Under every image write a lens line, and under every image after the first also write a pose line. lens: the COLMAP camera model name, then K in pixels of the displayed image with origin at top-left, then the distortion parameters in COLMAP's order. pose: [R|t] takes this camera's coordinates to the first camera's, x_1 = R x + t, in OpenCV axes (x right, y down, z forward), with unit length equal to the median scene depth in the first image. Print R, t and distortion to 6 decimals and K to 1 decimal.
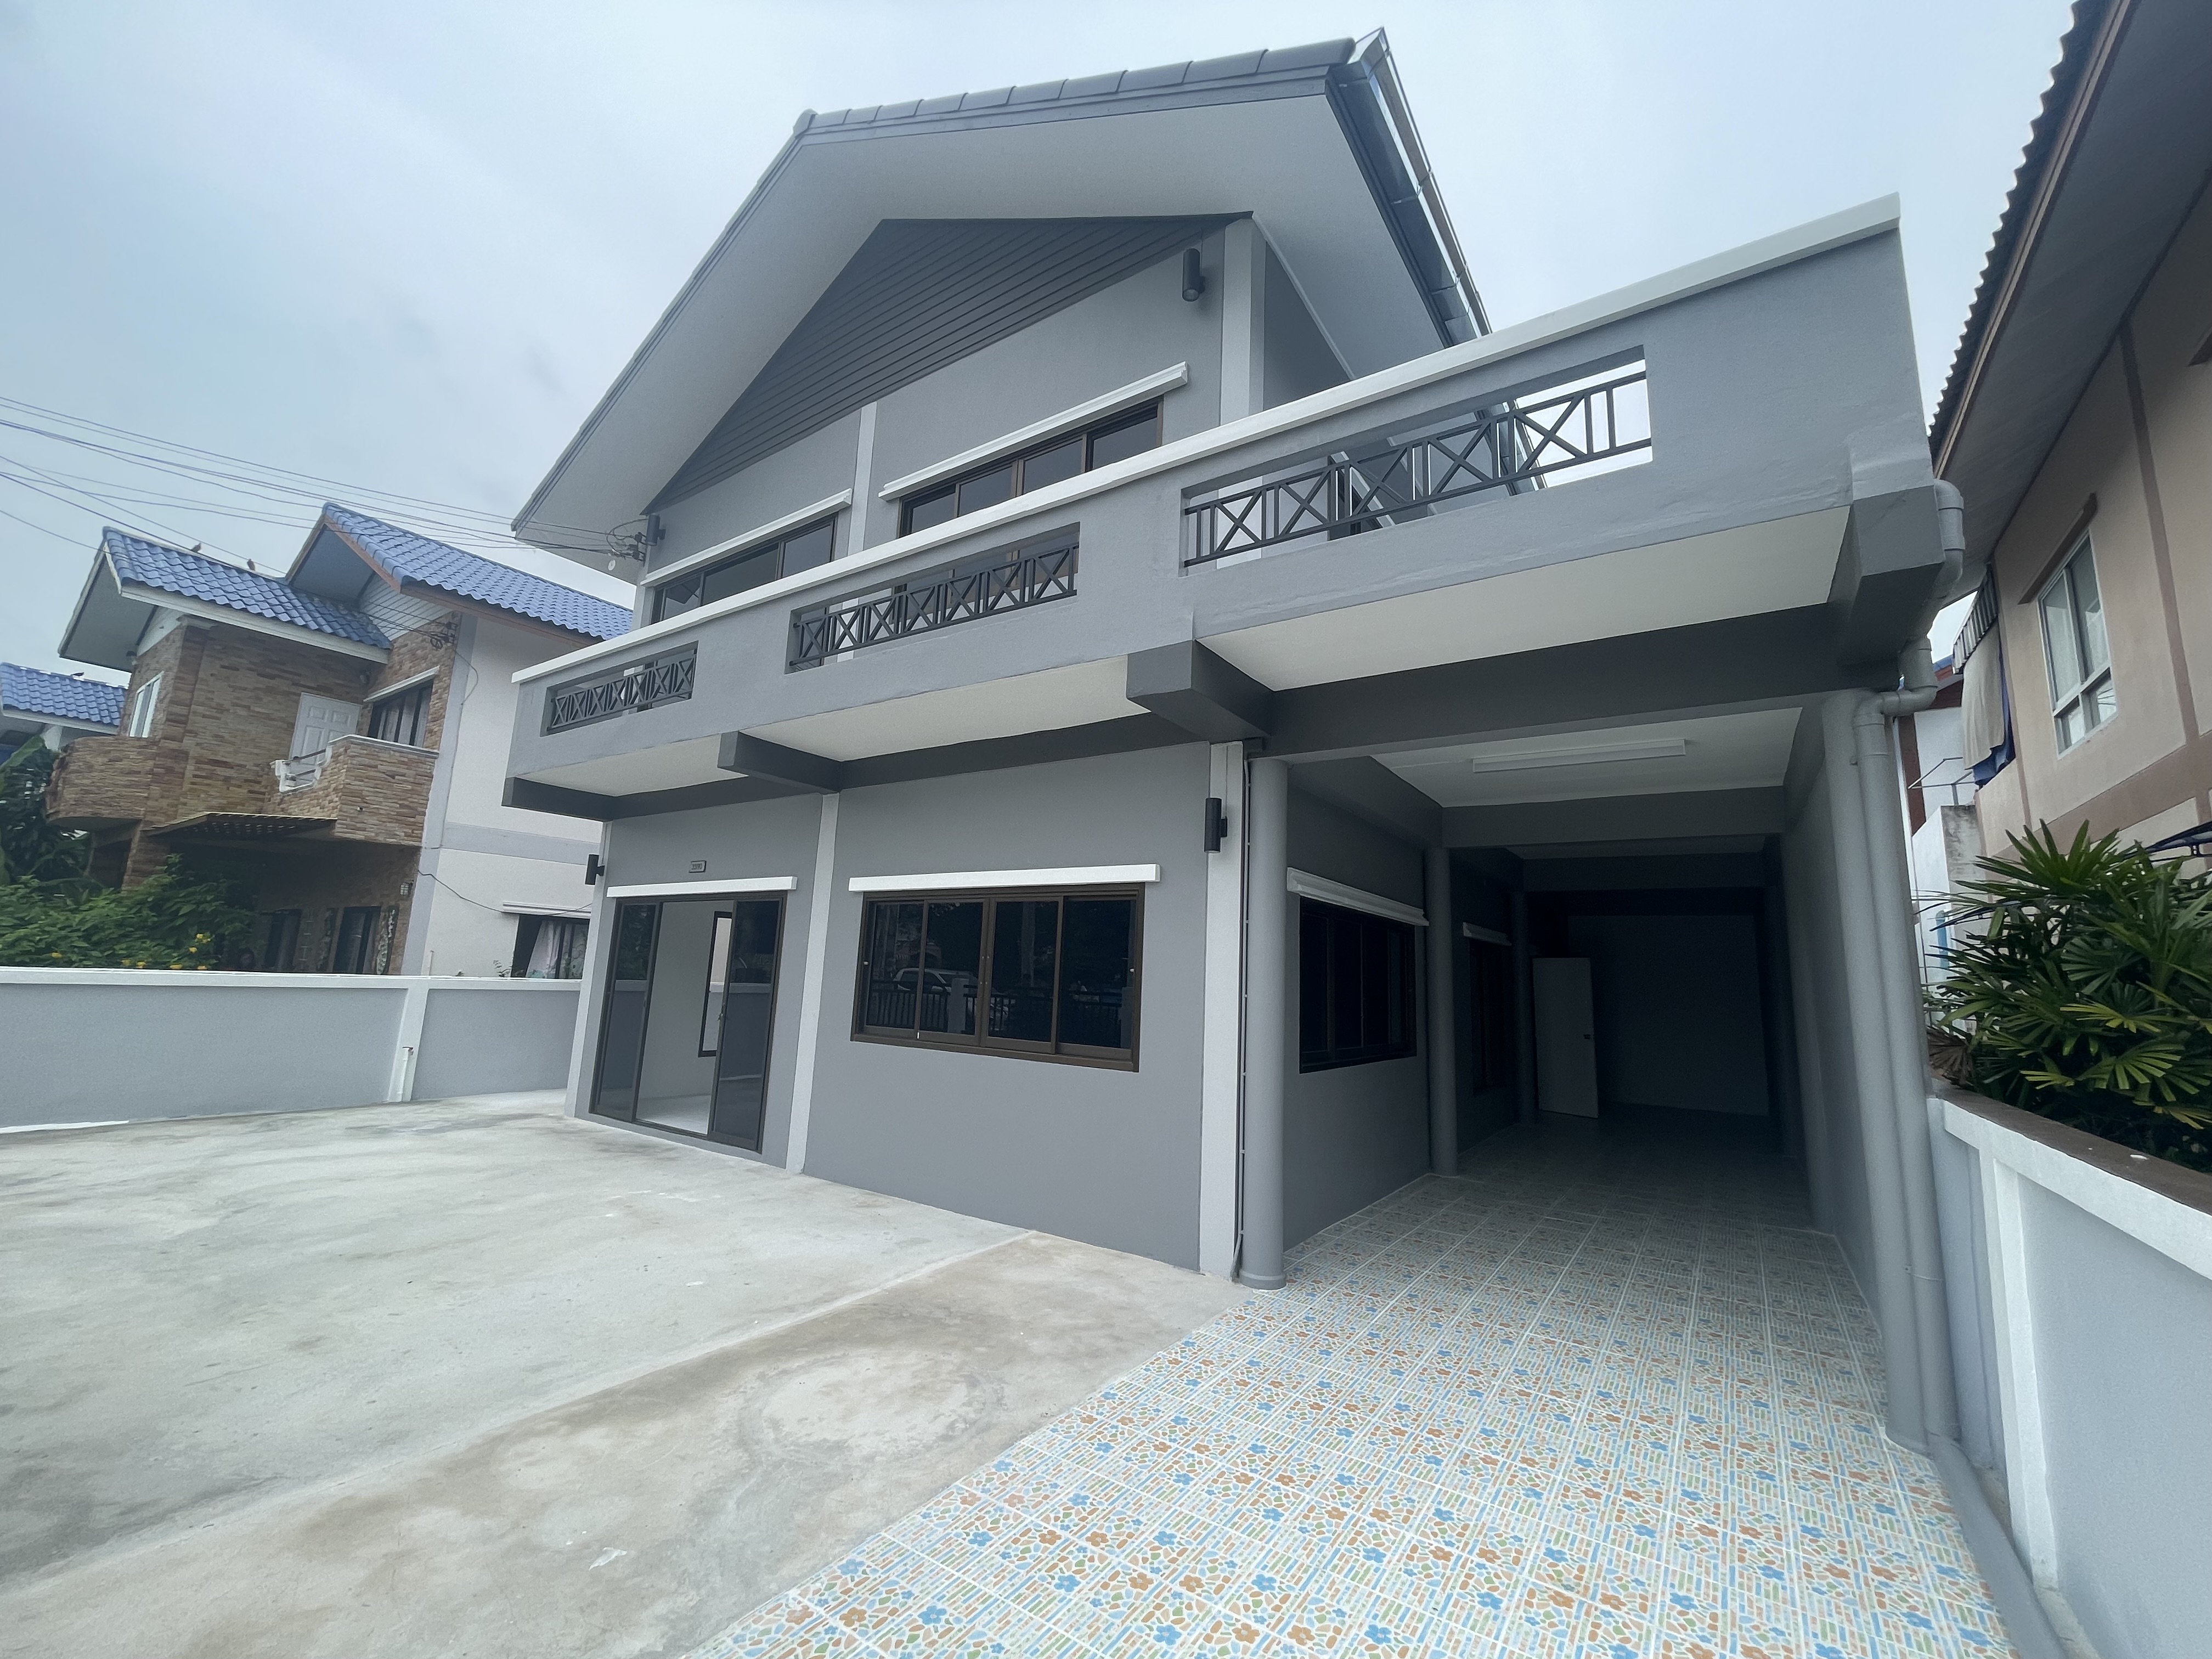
lens RADIAL K [[892.8, 0, 1108.2], [0, 892.8, 825.8], [0, 0, 1]] dist [-0.003145, 0.000313]
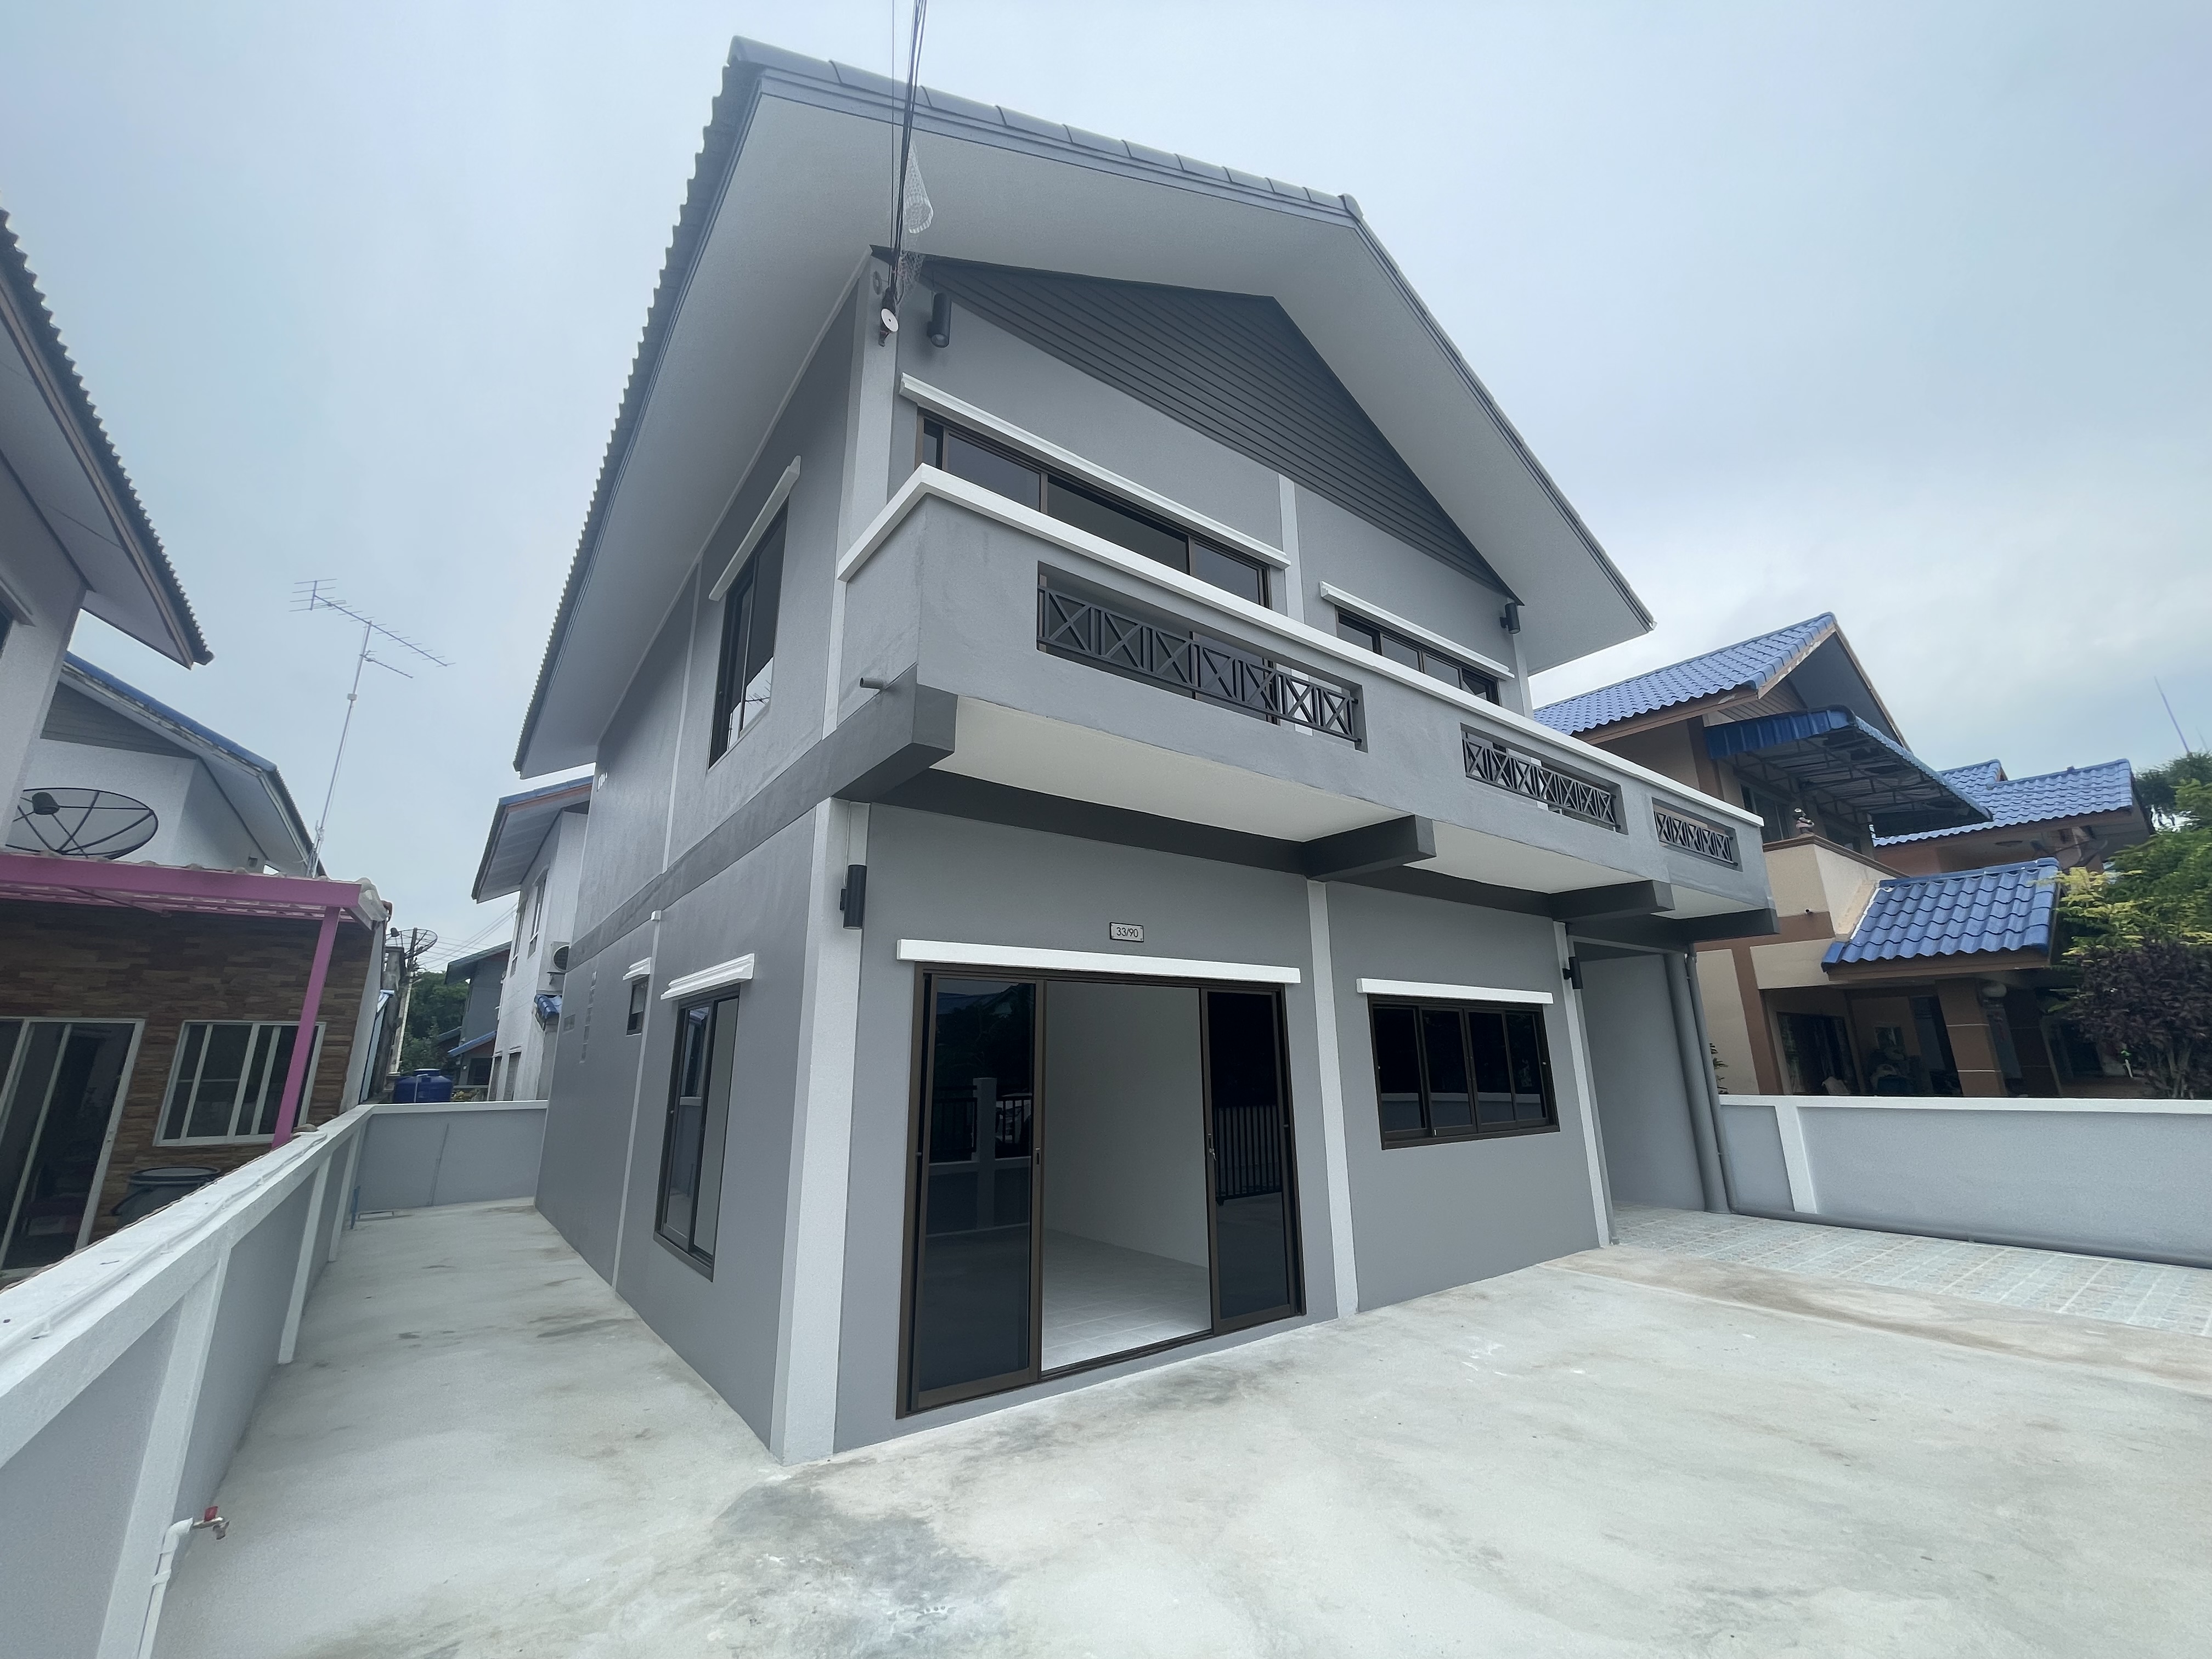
lens RADIAL K [[892.8, 0, 1108.6], [0, 892.8, 826.0], [0, 0, 1]] dist [-0.003145, 0.000313]
pose [[0.316583, 0.205753, 0.925981, -1.283544], [-0.136600, 0.975906, -0.170144, 0.098029], [-0.938678, -0.072624, 0.337061, 0.926794]]
